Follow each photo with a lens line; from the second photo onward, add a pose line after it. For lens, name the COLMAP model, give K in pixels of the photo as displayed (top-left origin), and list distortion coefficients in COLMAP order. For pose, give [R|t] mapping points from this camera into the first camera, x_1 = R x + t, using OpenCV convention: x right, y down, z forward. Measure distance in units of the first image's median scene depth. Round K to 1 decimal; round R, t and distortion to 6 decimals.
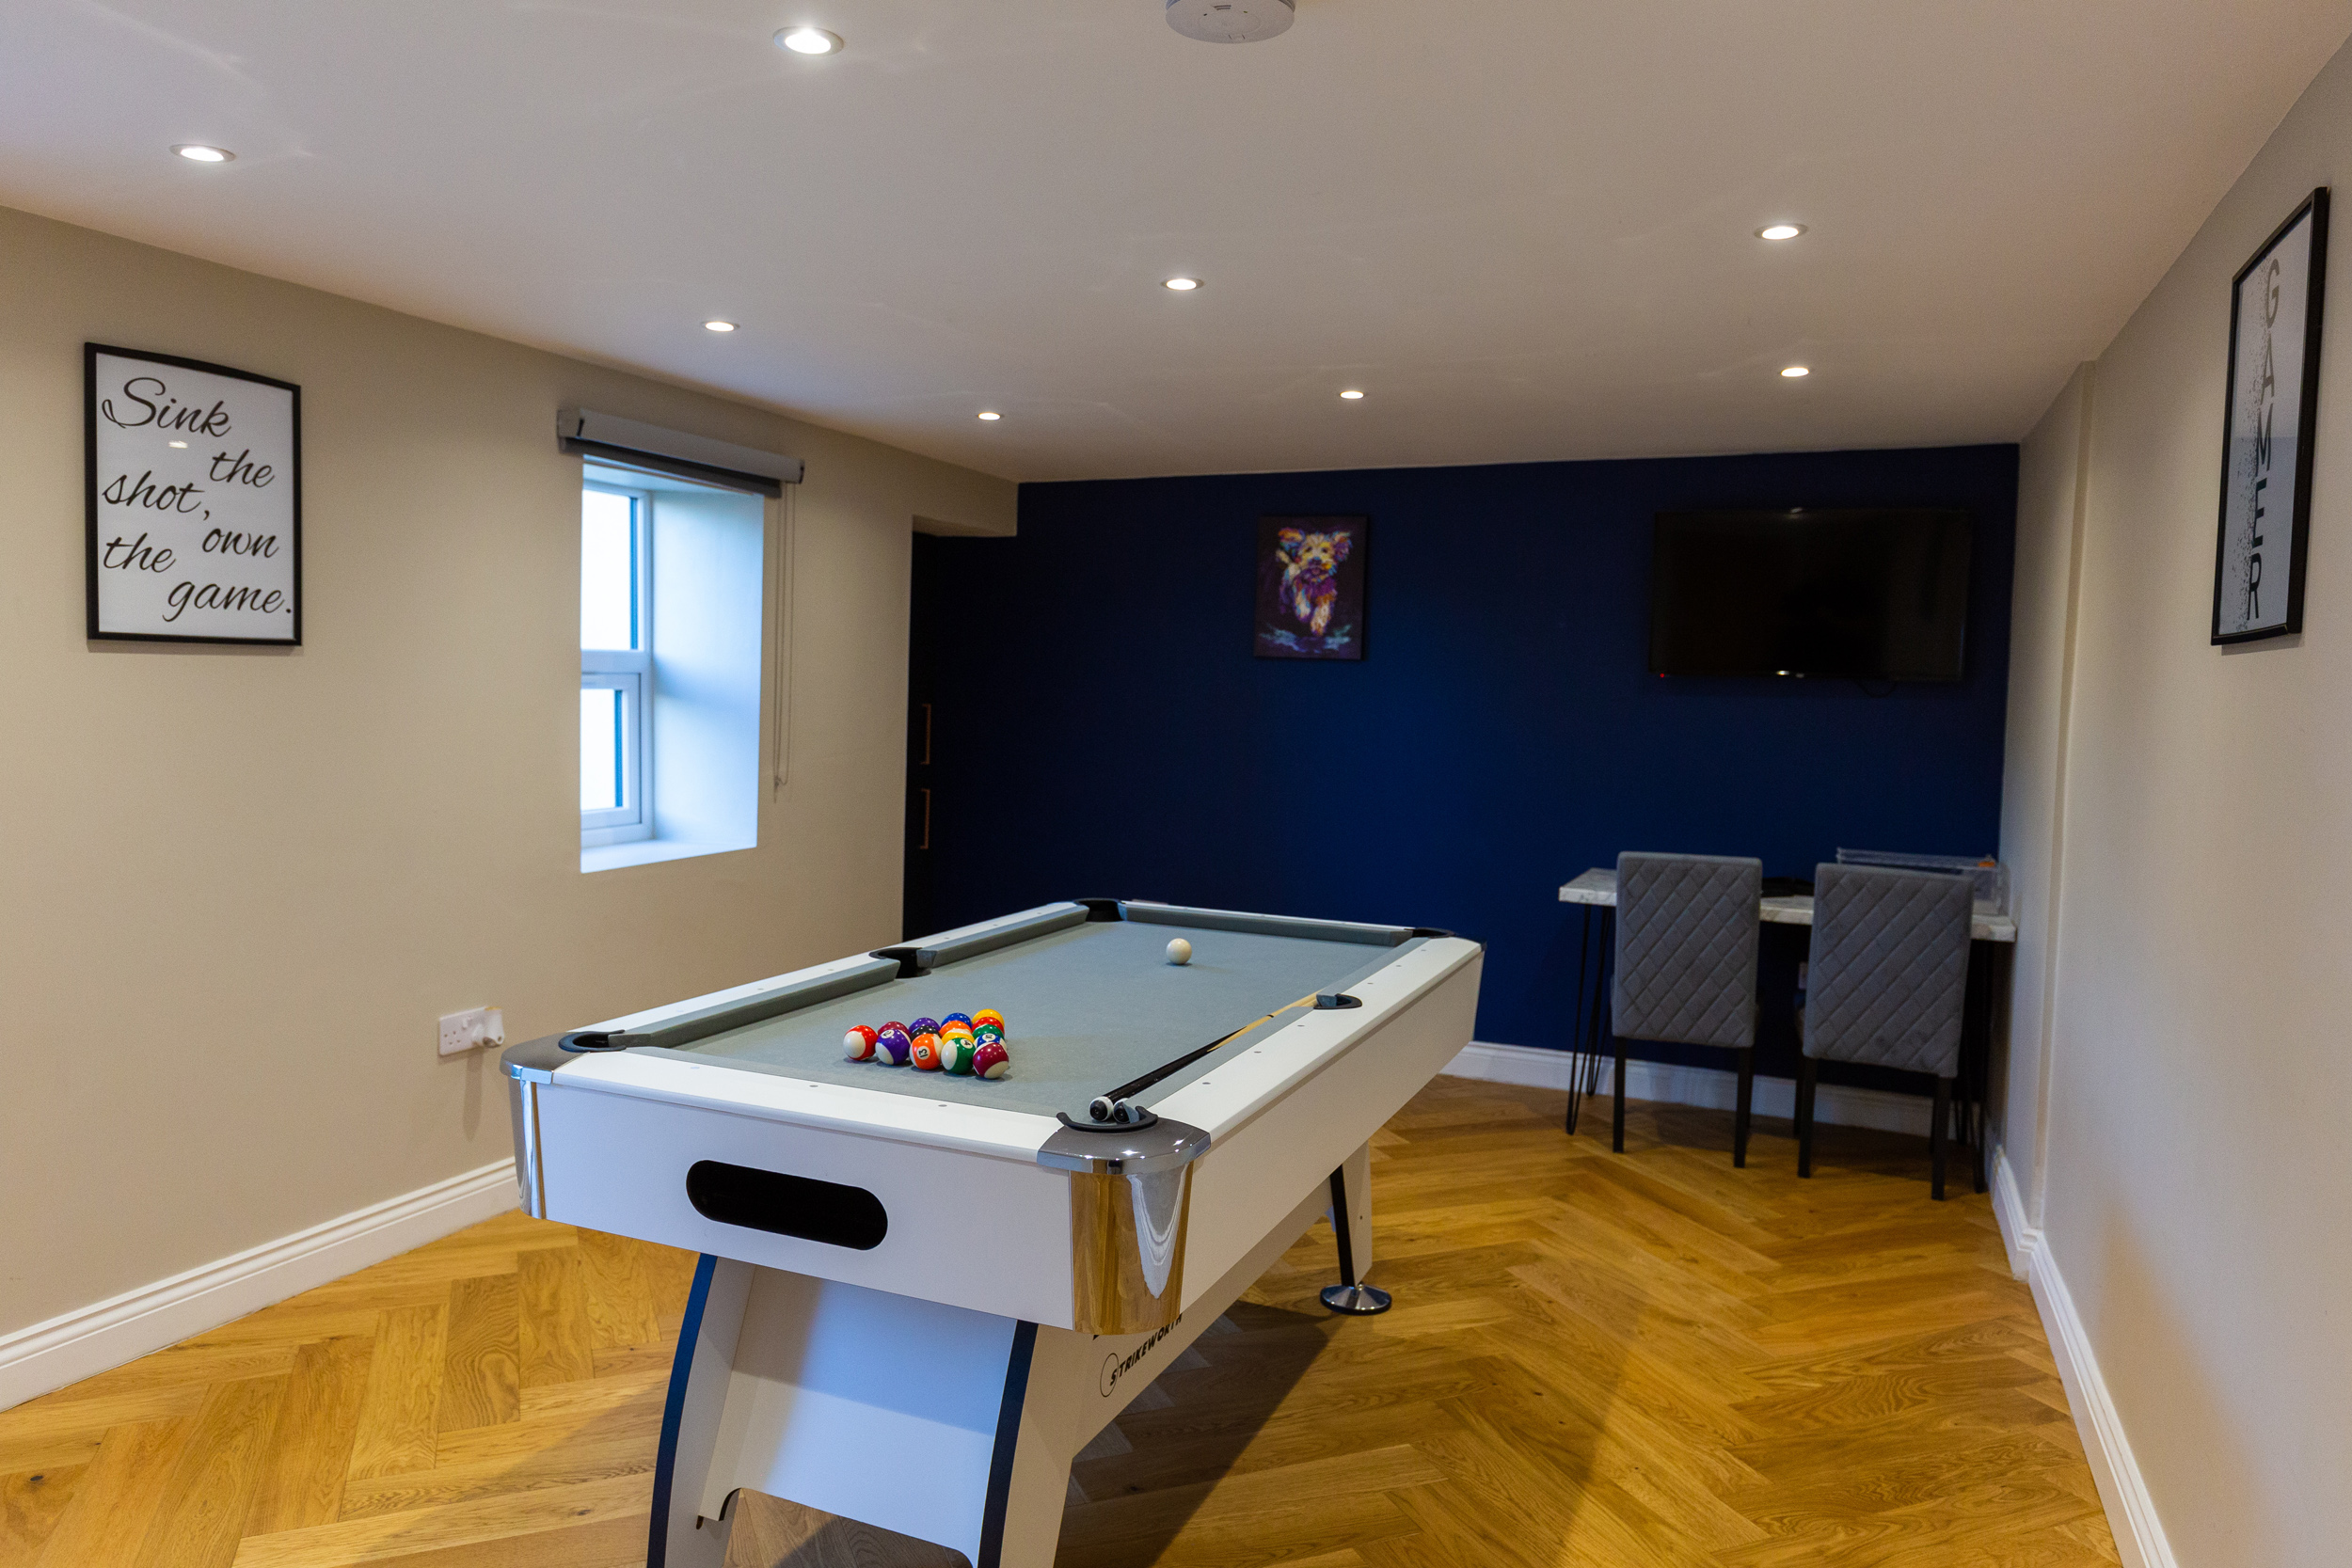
lens RADIAL K [[1589.7, 0, 1172.5], [0, 1589.7, 783.0], [0, 0, 1]] dist [-0.010182, 0.001157]
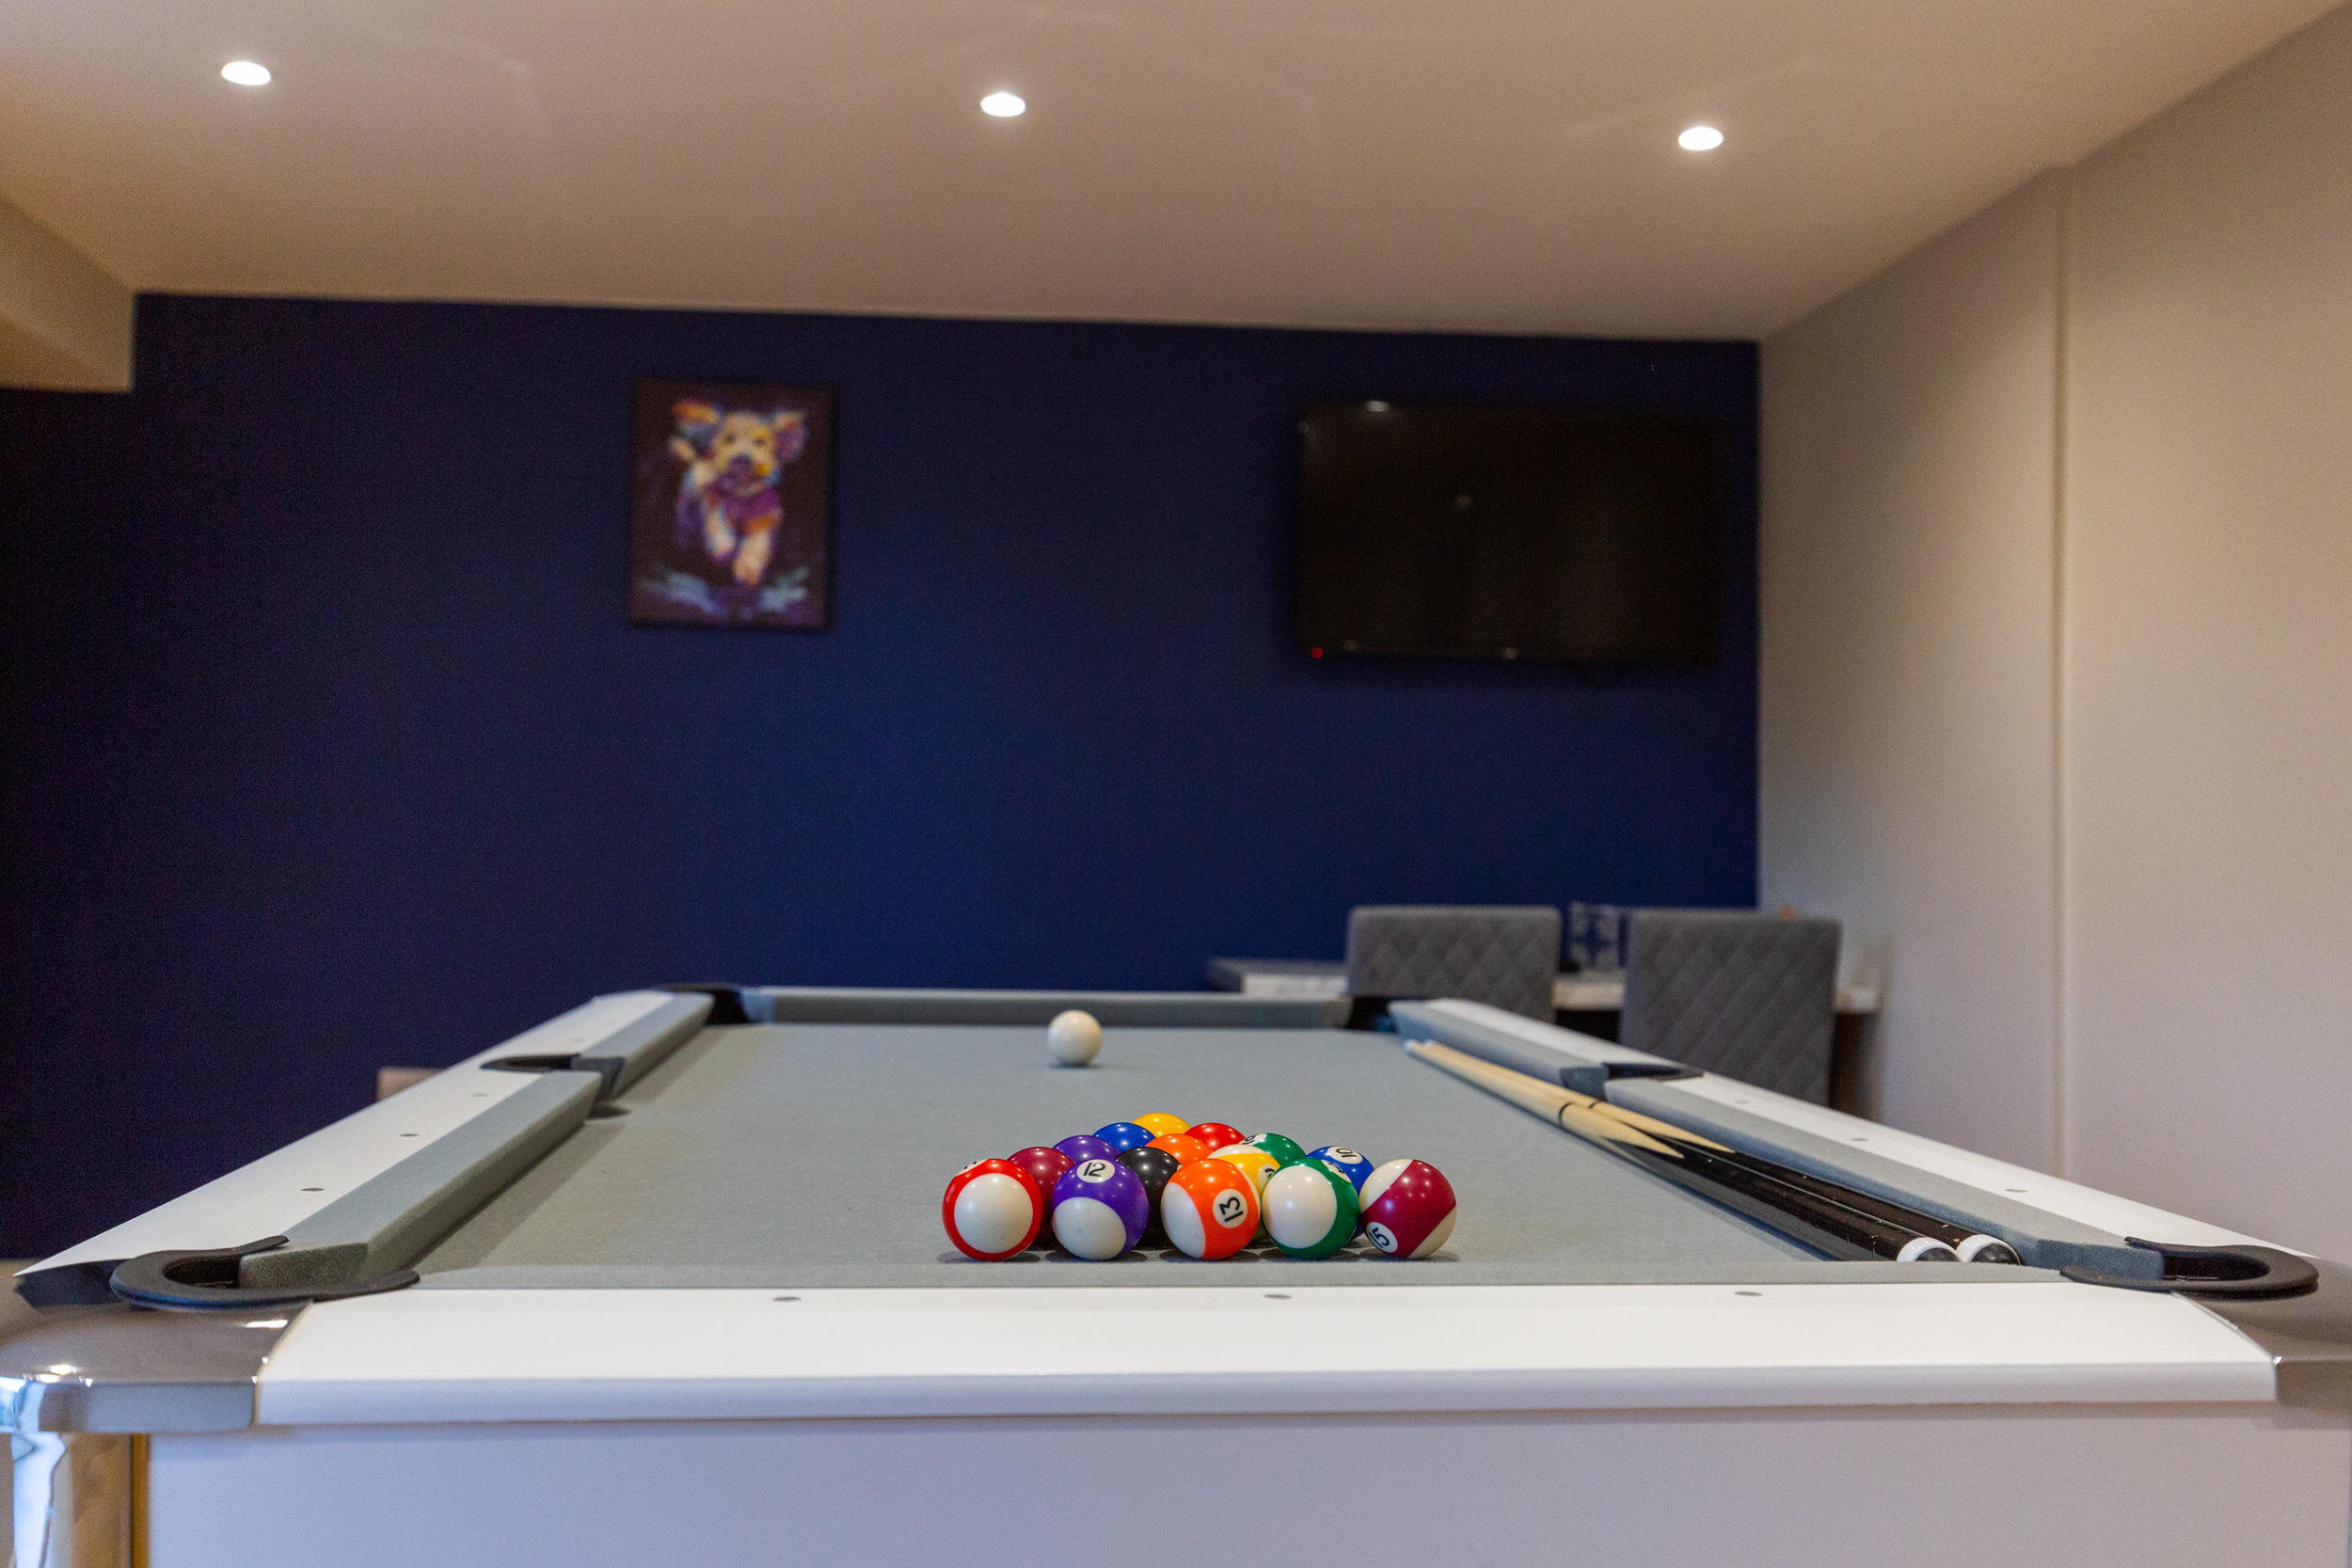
lens RADIAL K [[2200.7, 0, 1178.3], [0, 2200.7, 793.1], [0, 0, 1]] dist [0.014099, 0.000000]
pose [[0.874032, -0.000690, 0.485869, -0.164459], [0.038379, 0.996972, -0.067624, 0.043963], [-0.484351, 0.077753, 0.871412, 0.226148]]
